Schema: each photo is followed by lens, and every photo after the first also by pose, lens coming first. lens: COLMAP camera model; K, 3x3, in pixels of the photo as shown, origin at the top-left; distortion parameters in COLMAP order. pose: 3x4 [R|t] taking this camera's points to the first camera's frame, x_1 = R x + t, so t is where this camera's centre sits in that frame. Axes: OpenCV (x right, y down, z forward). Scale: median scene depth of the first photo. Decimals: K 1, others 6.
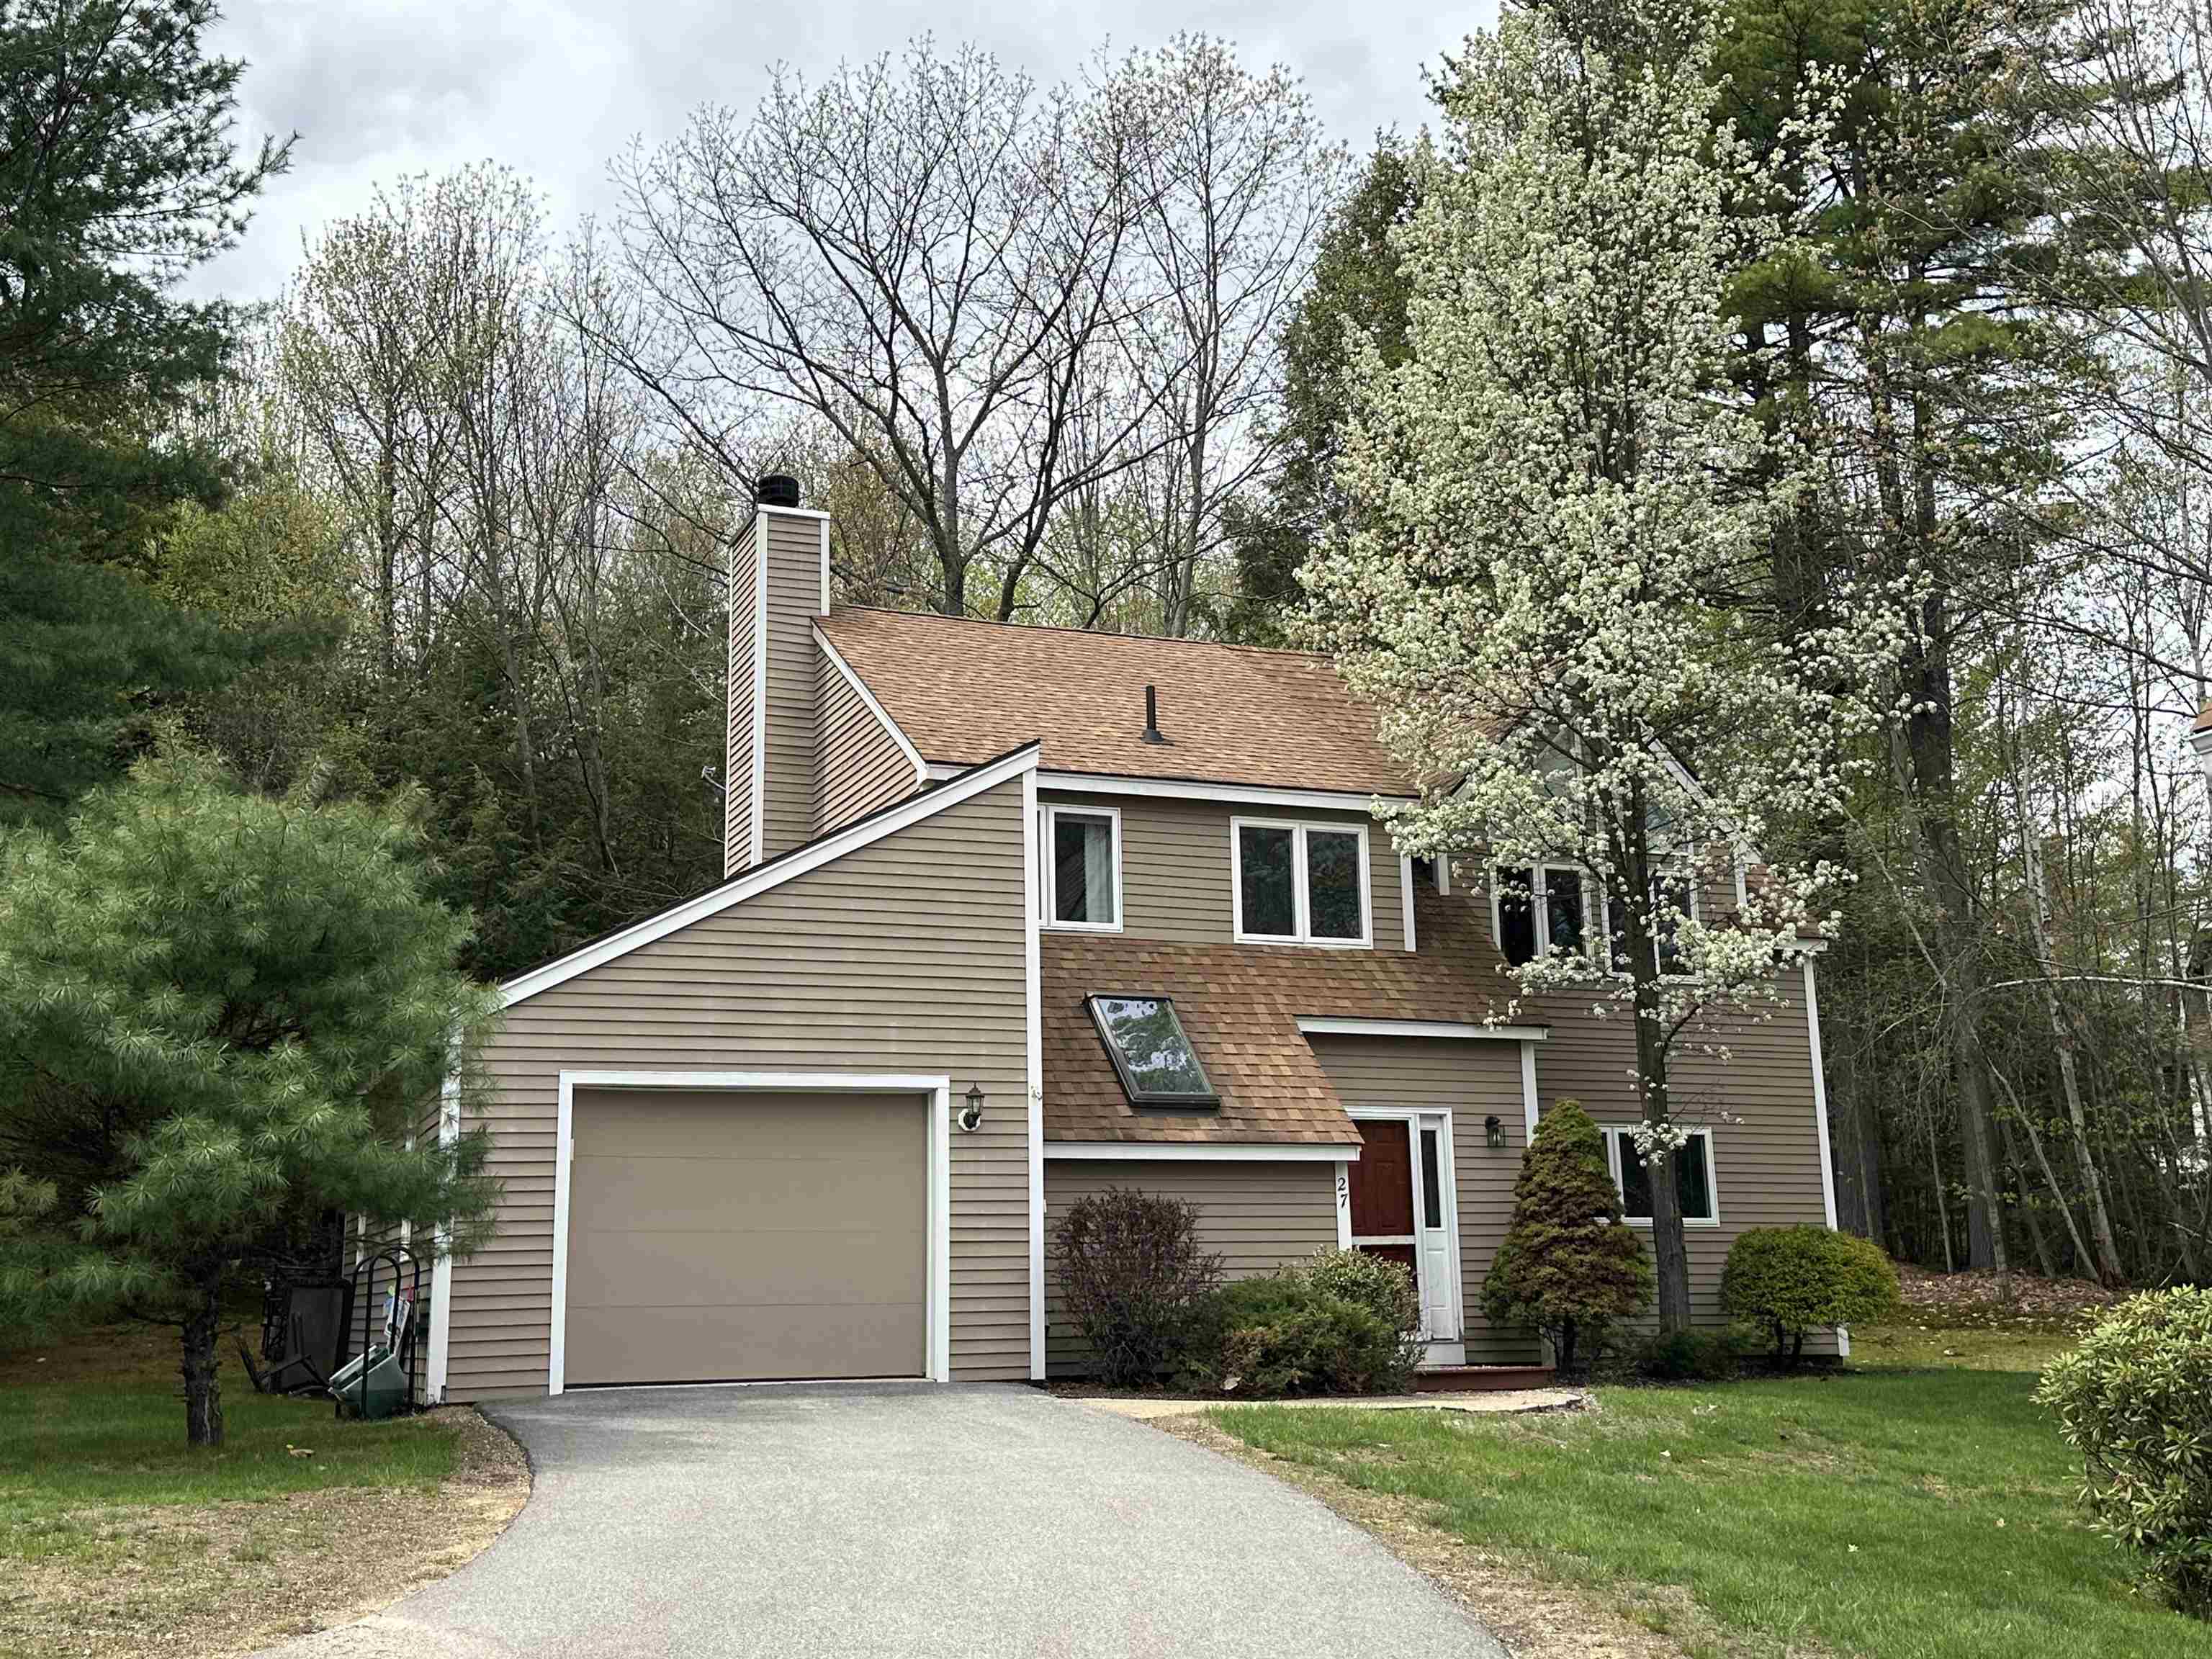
lens RADIAL K [[2309.6, 0, 1105.8], [0, 2309.6, 820.1], [0, 0, 1]] dist [0.112531, 0.000000]
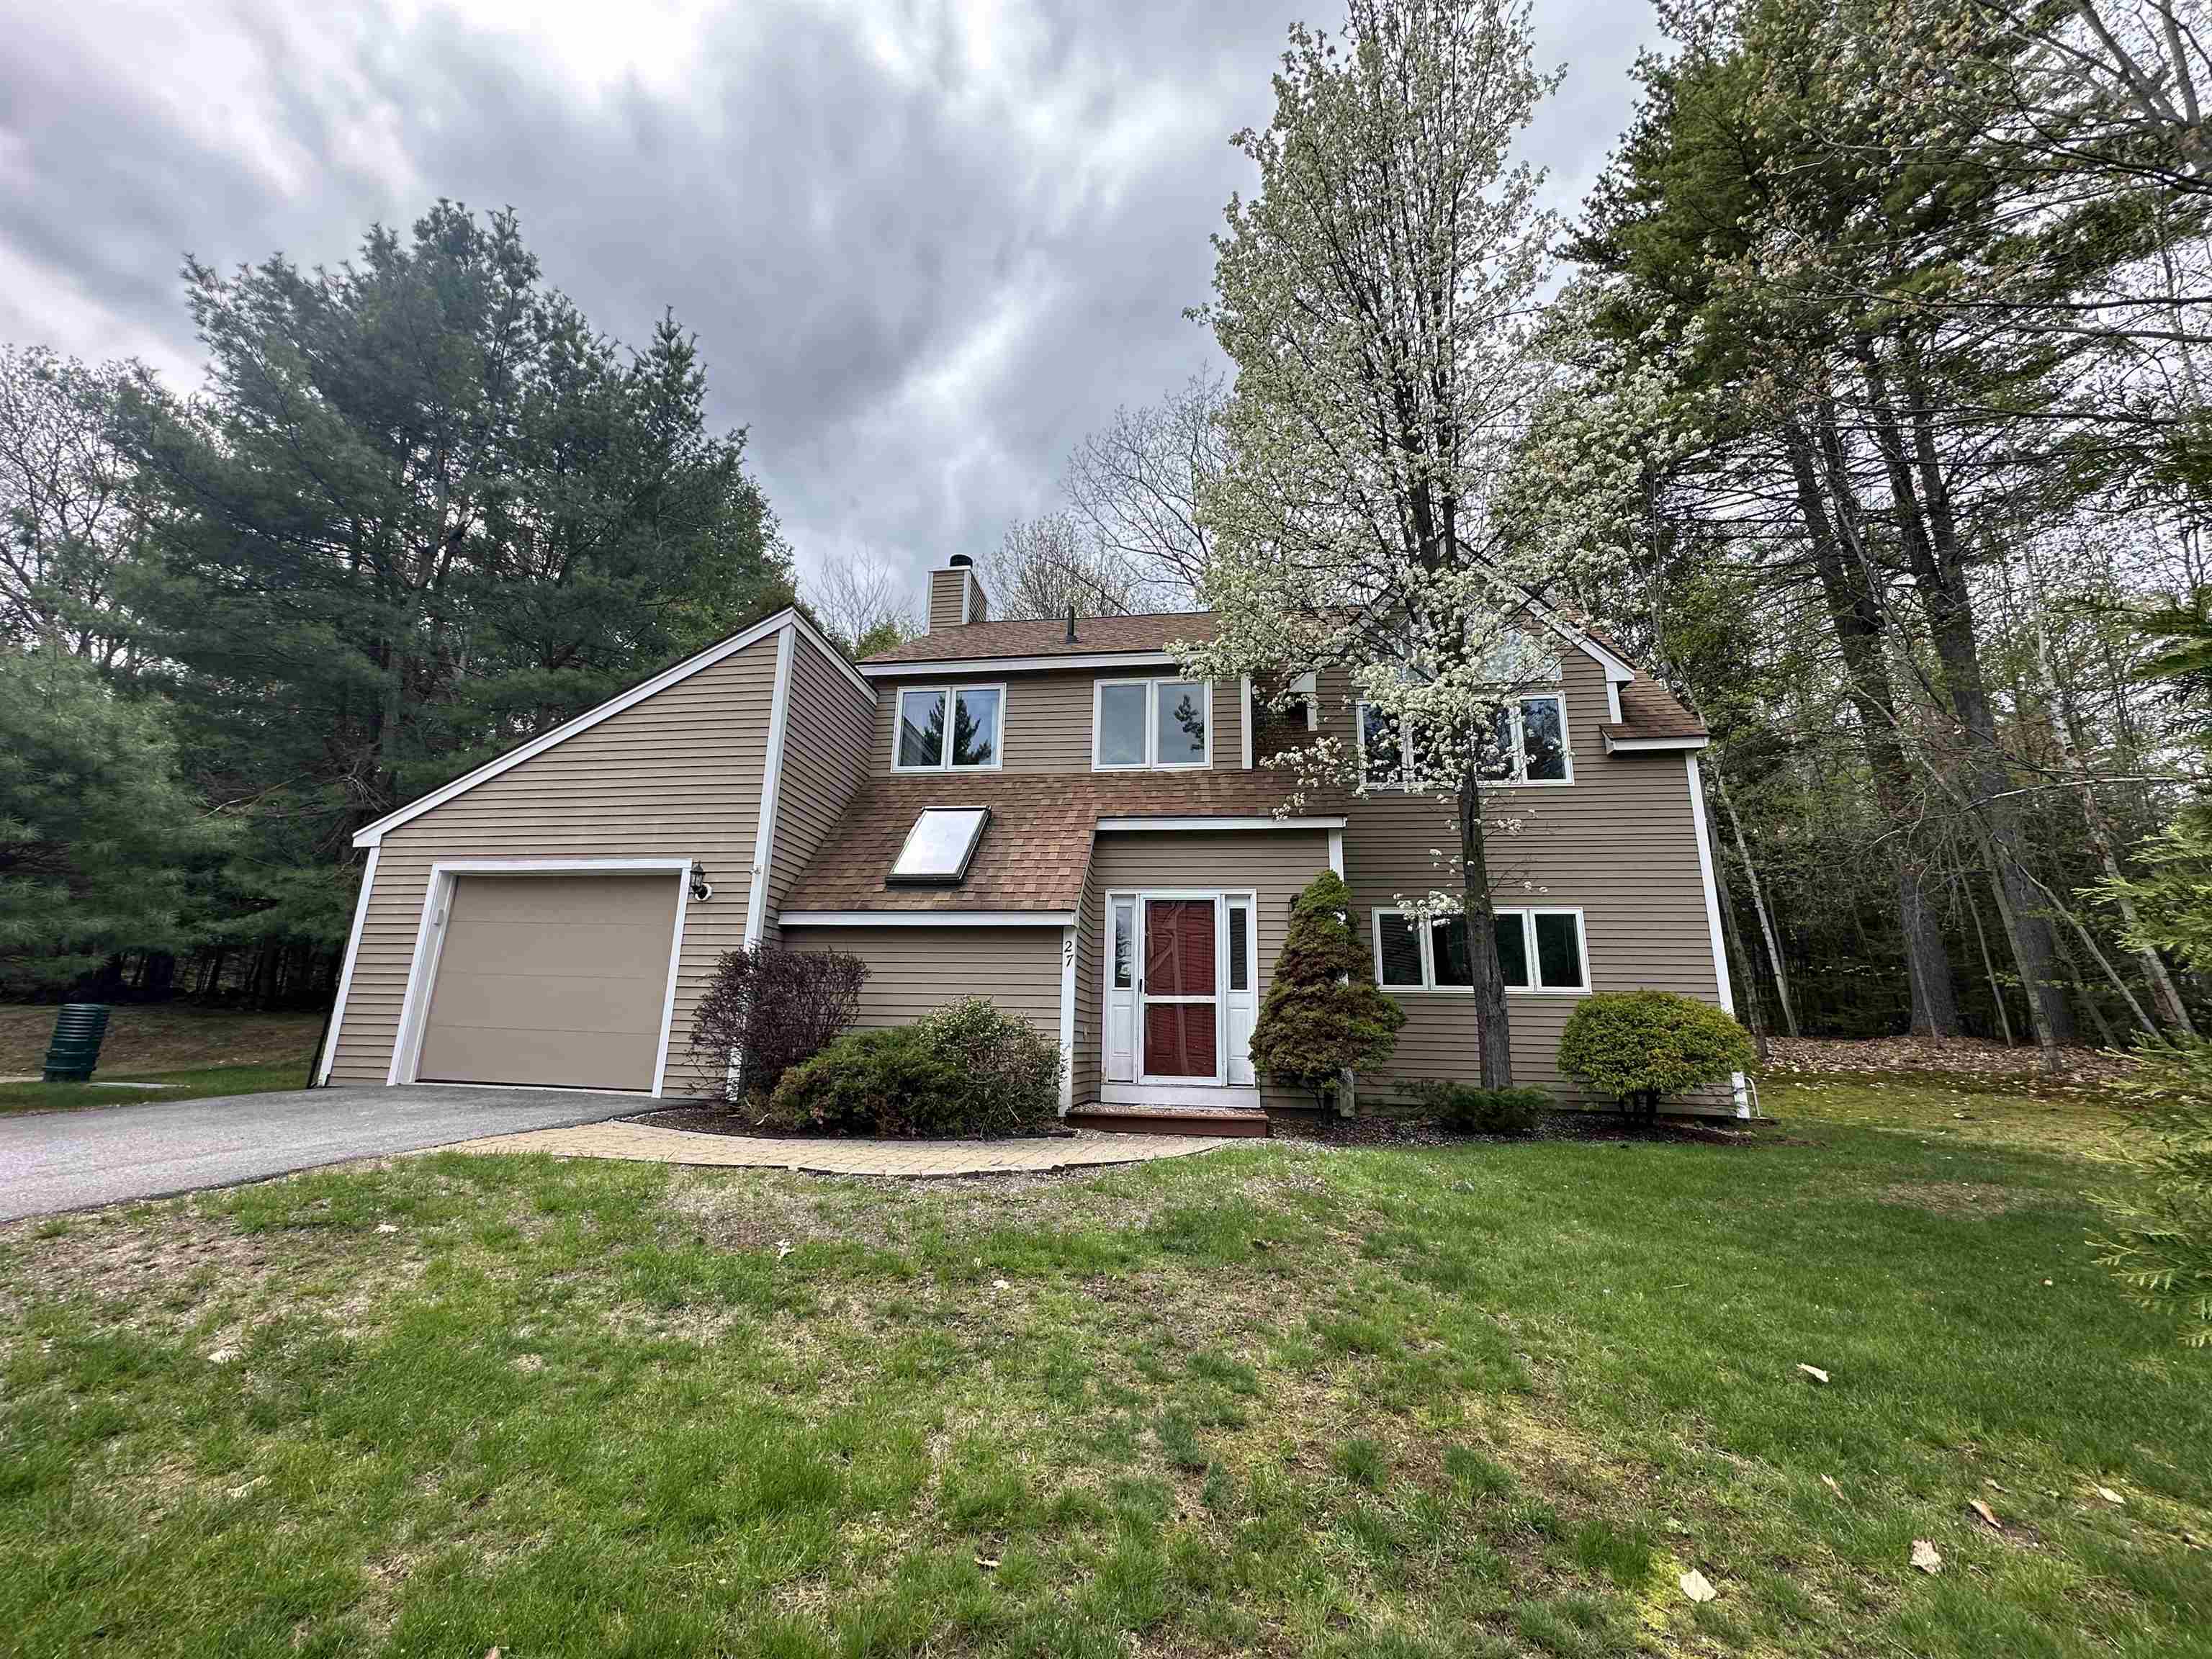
lens RADIAL K [[885.8, 0, 1105.1], [0, 885.8, 841.1], [0, 0, 1]] dist [0.003186, 0.000190]
pose [[0.858353, -0.078378, -0.507037, 0.314146], [0.068783, 0.996920, -0.037664, 0.111730], [0.508428, -0.002547, 0.861101, 0.573869]]
